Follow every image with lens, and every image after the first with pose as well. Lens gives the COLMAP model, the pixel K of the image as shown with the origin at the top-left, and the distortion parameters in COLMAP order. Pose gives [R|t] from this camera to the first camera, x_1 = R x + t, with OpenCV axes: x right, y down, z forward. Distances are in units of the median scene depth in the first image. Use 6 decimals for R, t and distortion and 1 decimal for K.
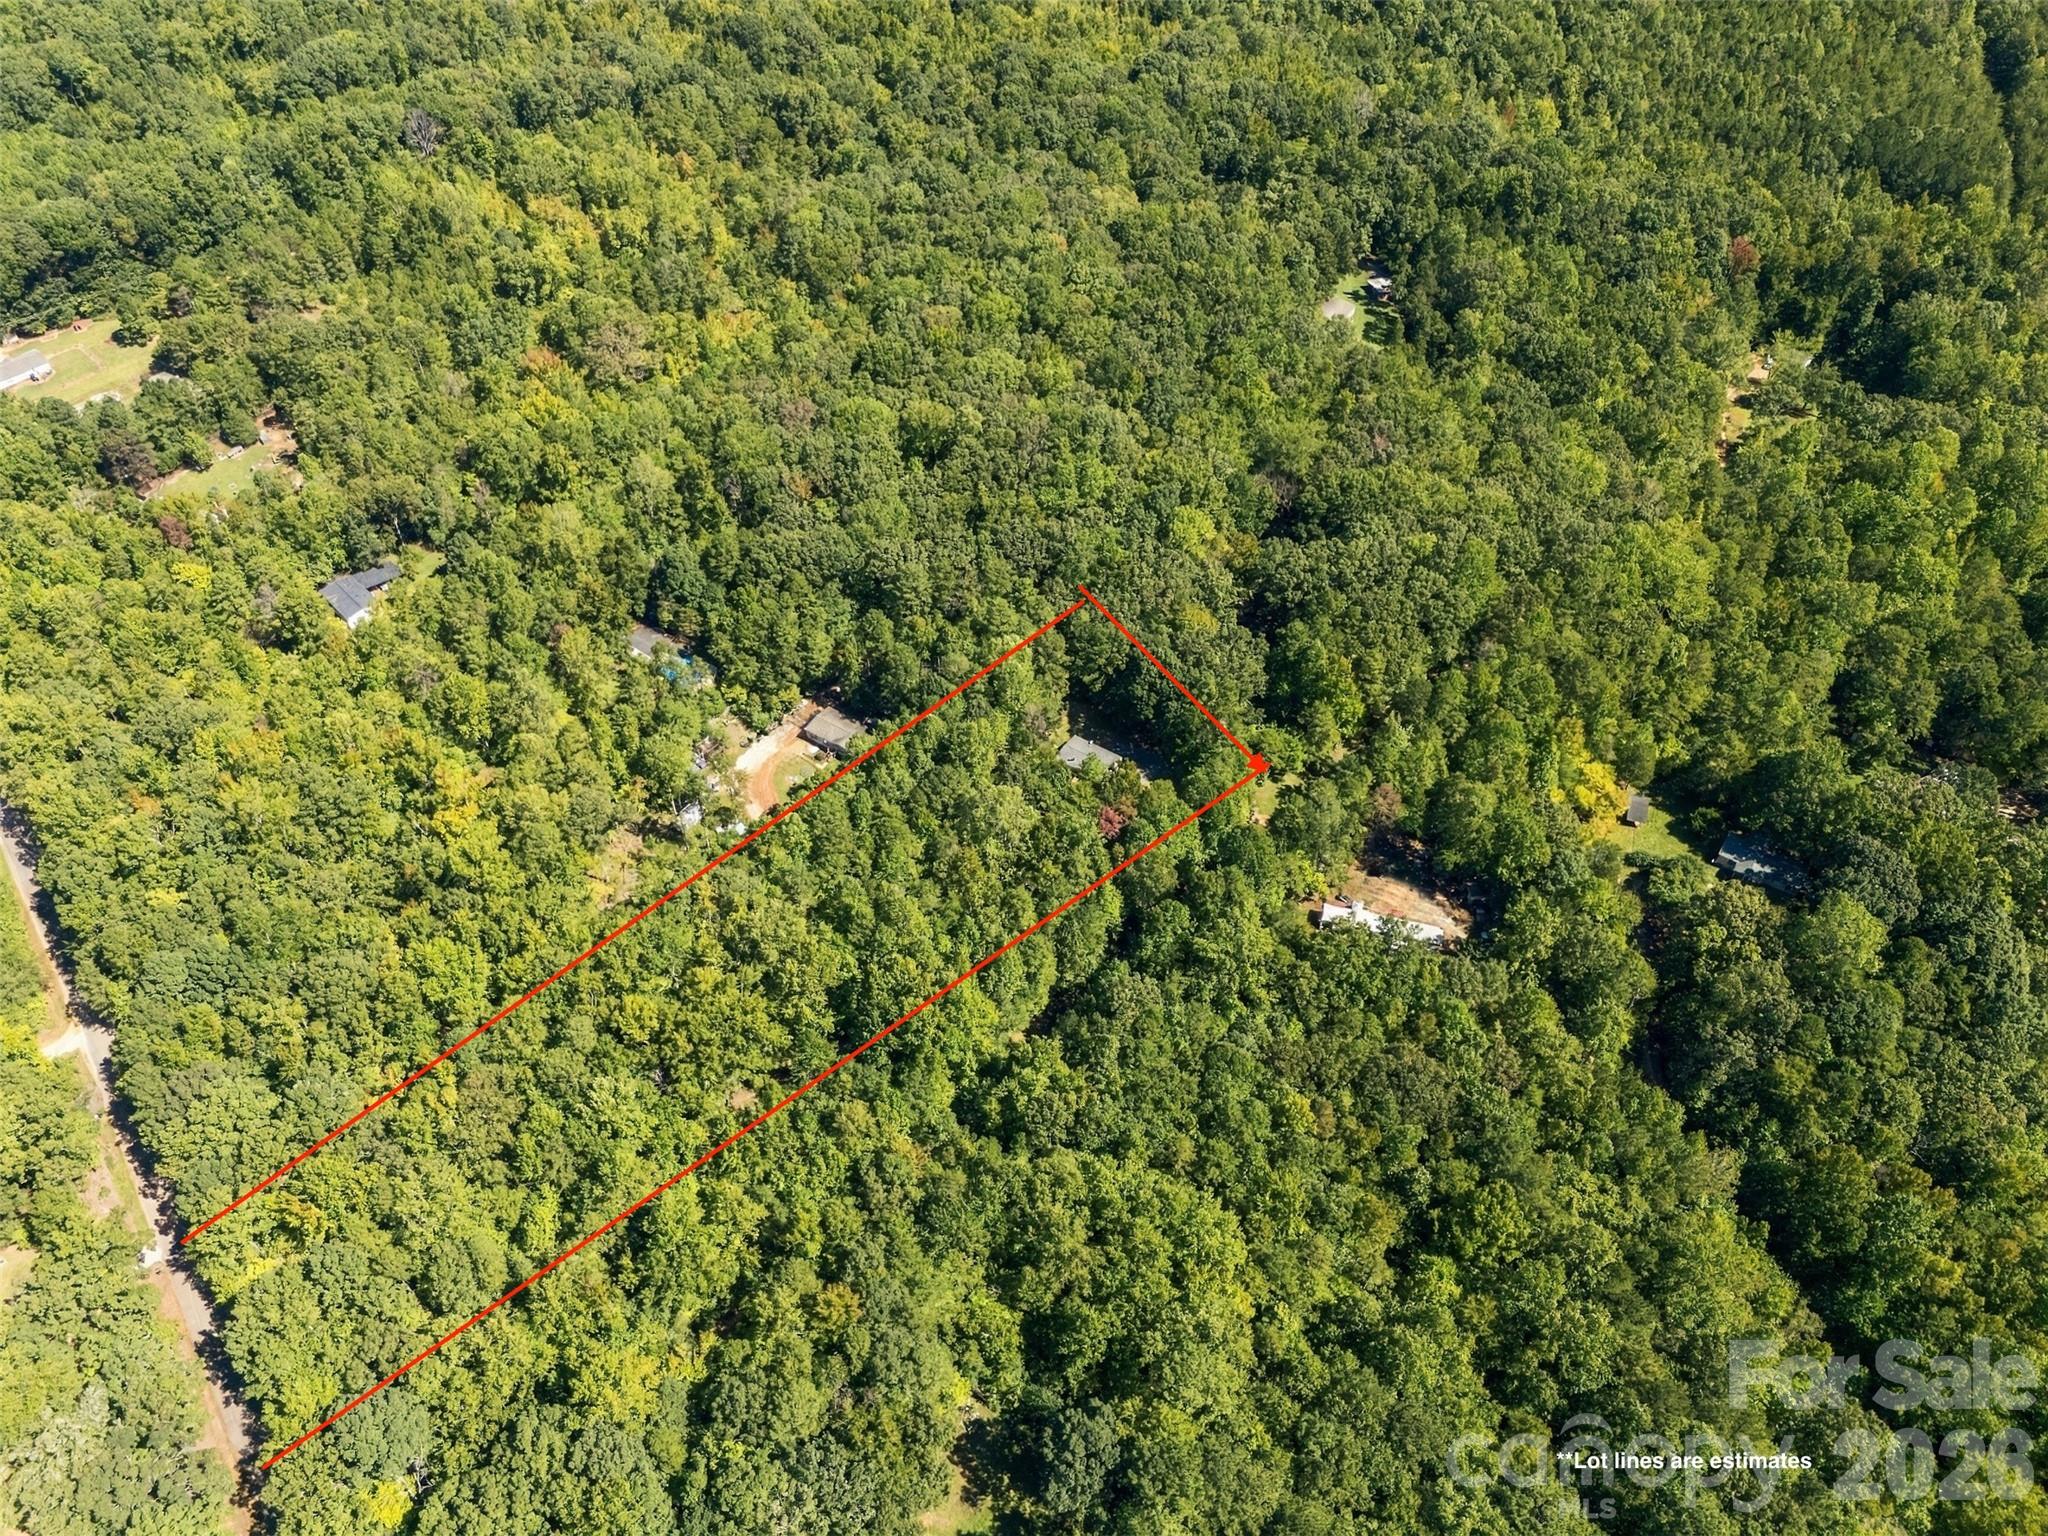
lens RADIAL K [[1404.5, 0, 1024.0], [0, 1404.5, 768.0], [0, 0, 1]] dist [0.001804, -0.000107]
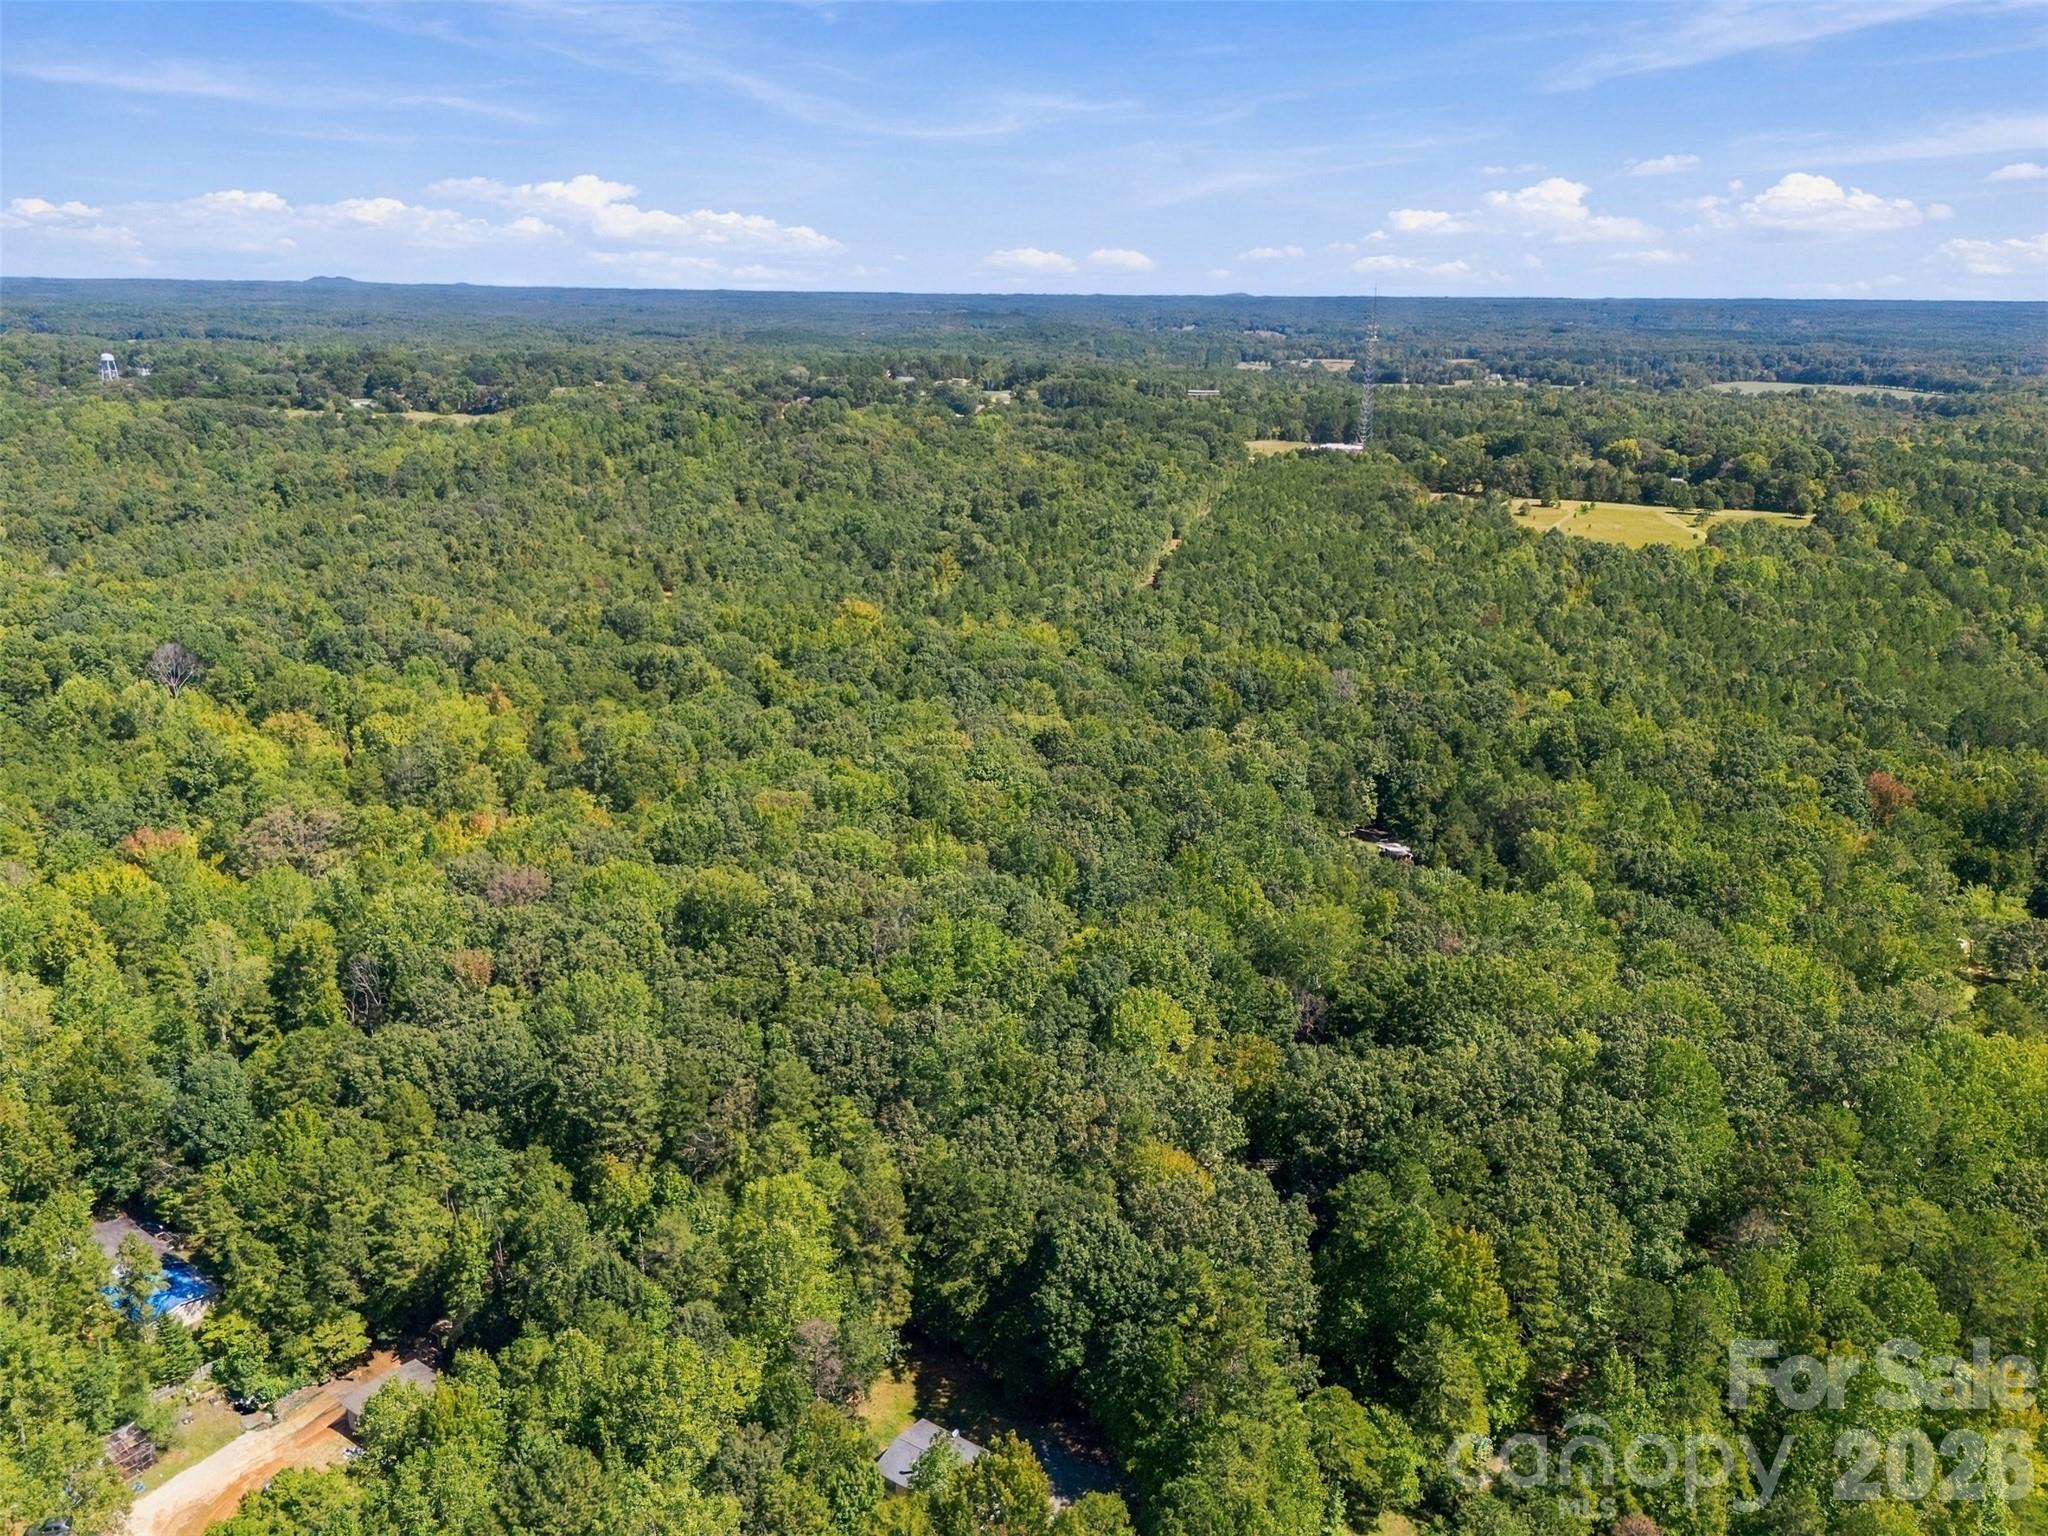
lens RADIAL K [[1492.7, 0, 1024.0], [0, 1492.7, 768.0], [0, 0, 1]] dist [0.095687, -0.111734]
pose [[0.999626, 0.016700, 0.021671, 0.054923], [-0.003394, 0.861661, -0.507473, 0.045466], [-0.027148, 0.507209, 0.861395, 0.445868]]
